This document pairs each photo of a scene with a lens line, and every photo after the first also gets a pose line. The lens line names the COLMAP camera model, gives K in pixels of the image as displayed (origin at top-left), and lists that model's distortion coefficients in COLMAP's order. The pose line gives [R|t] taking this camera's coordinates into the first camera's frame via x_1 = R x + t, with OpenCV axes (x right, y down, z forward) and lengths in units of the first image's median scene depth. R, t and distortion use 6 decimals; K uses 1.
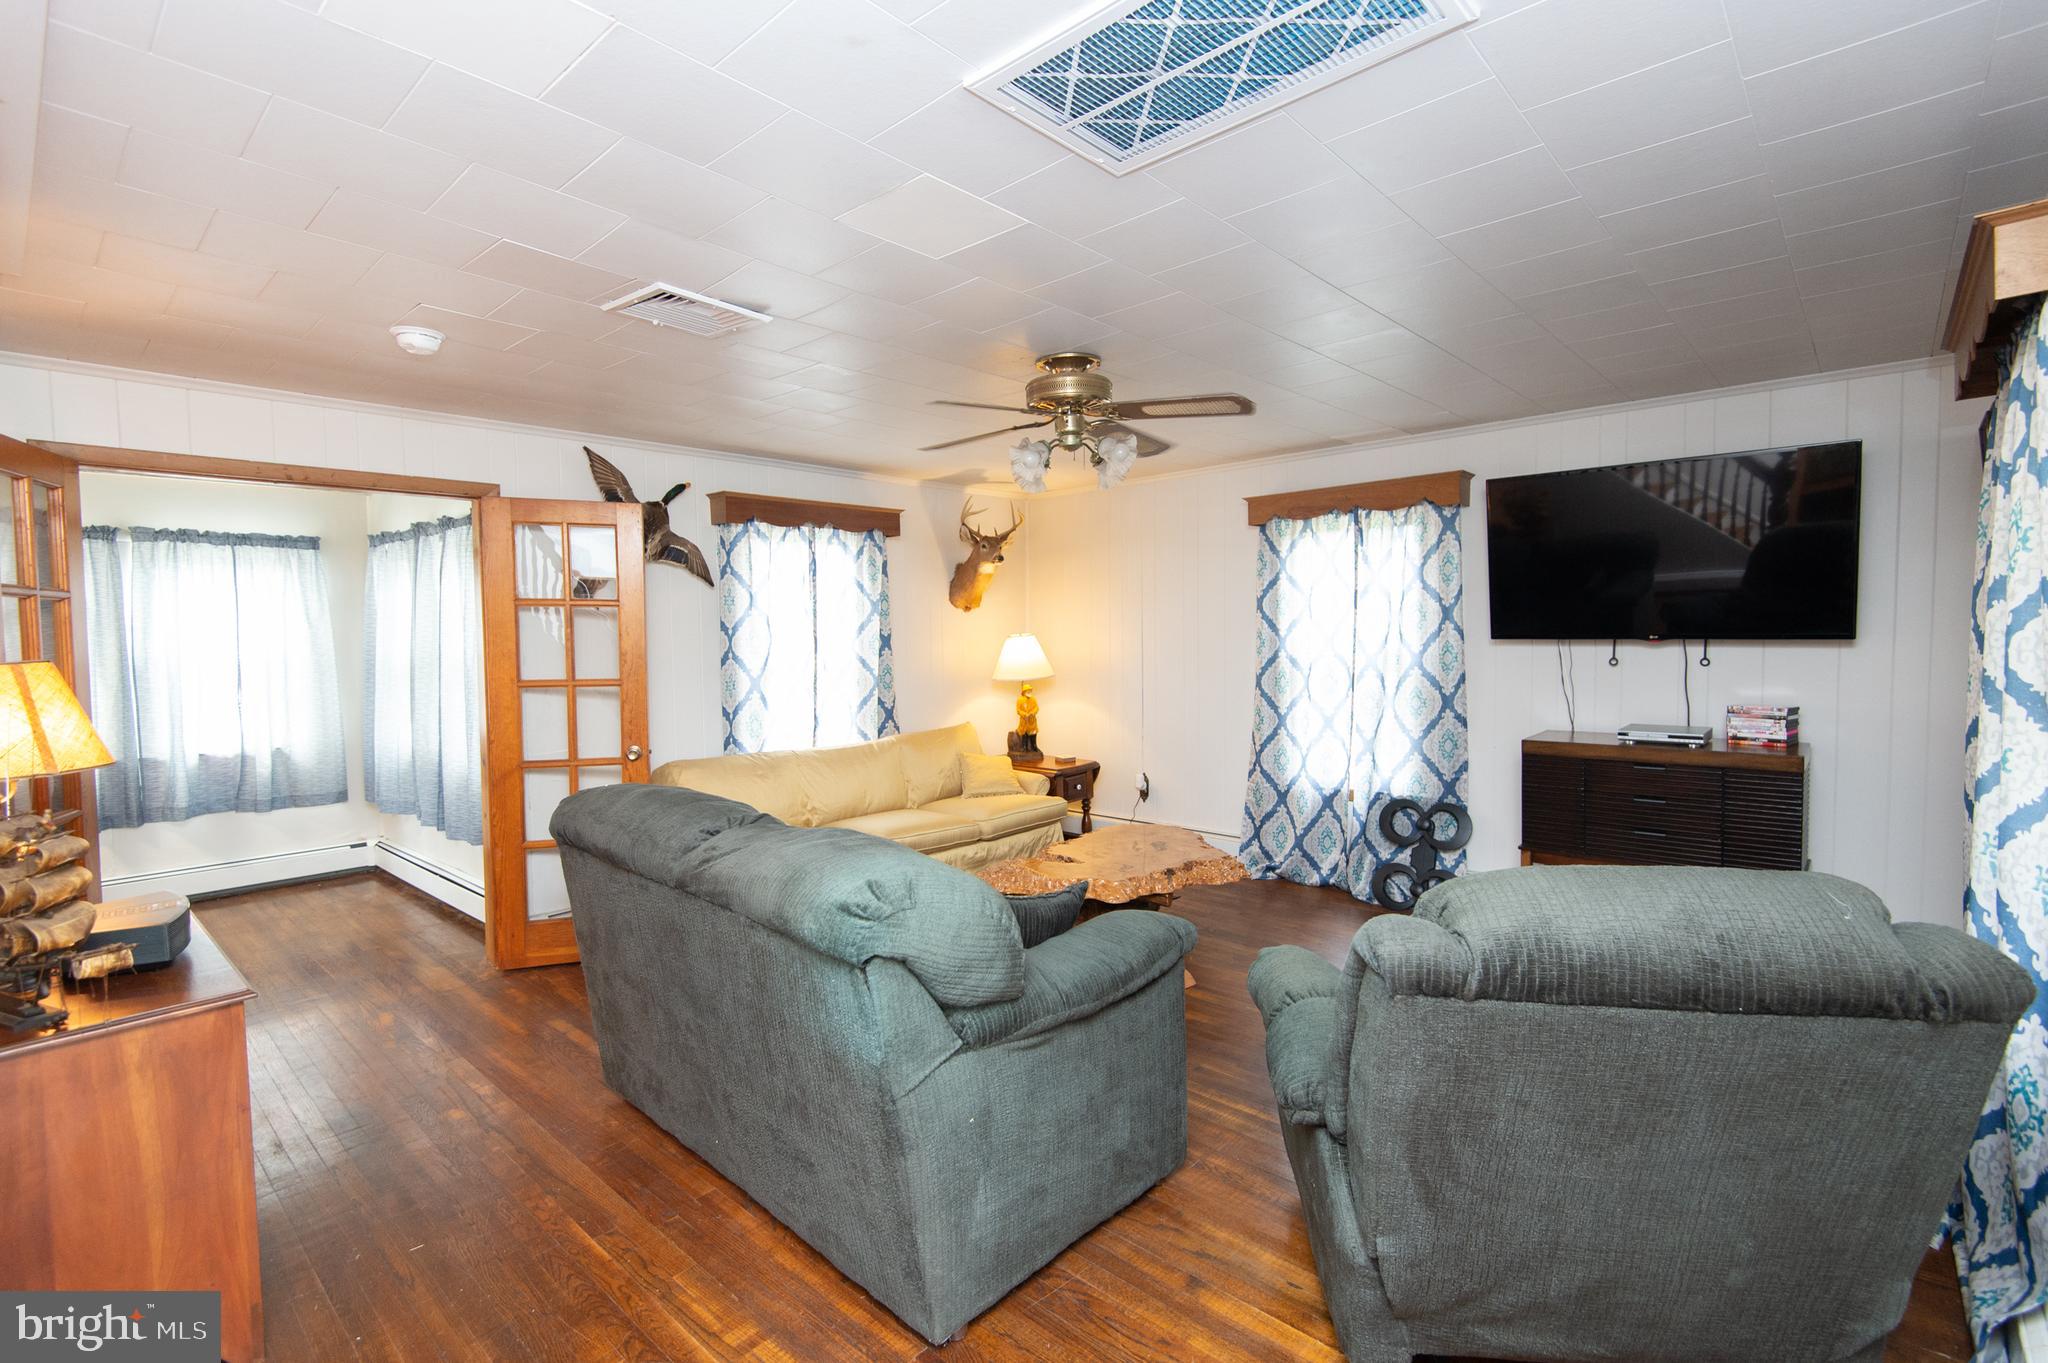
lens RADIAL K [[907.1, 0, 1024.0], [0, 907.1, 681.5], [0, 0, 1]] dist [0.000887, 0.000089]
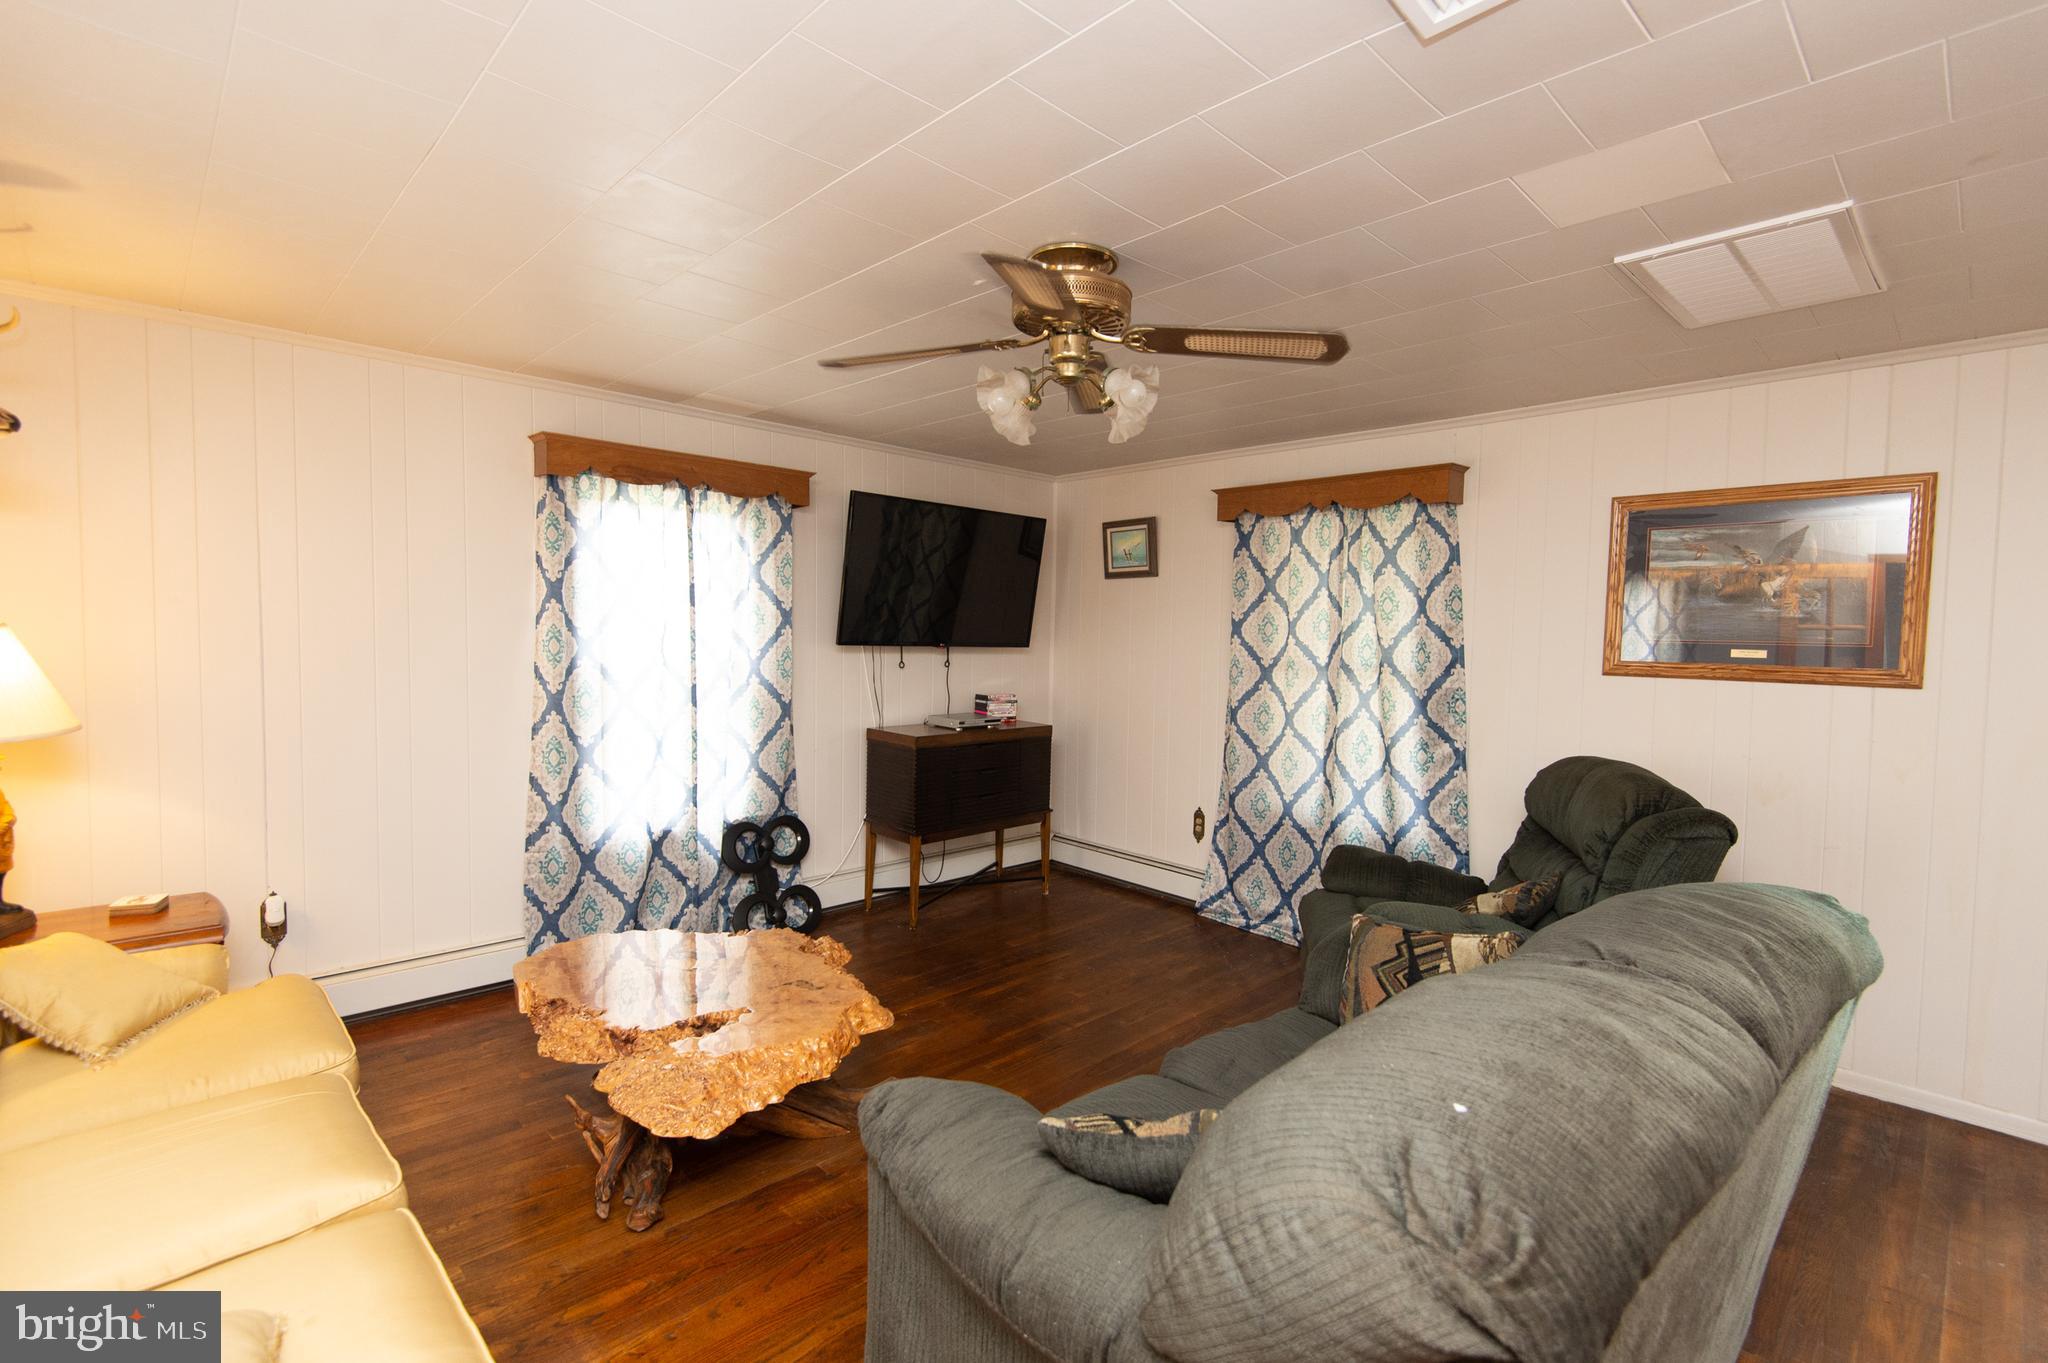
lens RADIAL K [[907.1, 0, 1024.0], [0, 907.1, 681.5], [0, 0, 1]] dist [0.000887, 0.000089]
pose [[0.041567, -0.033839, 0.998563, -0.467419], [0.034445, 0.998881, 0.032415, -0.029228], [-0.998542, 0.033048, 0.042687, 0.692623]]
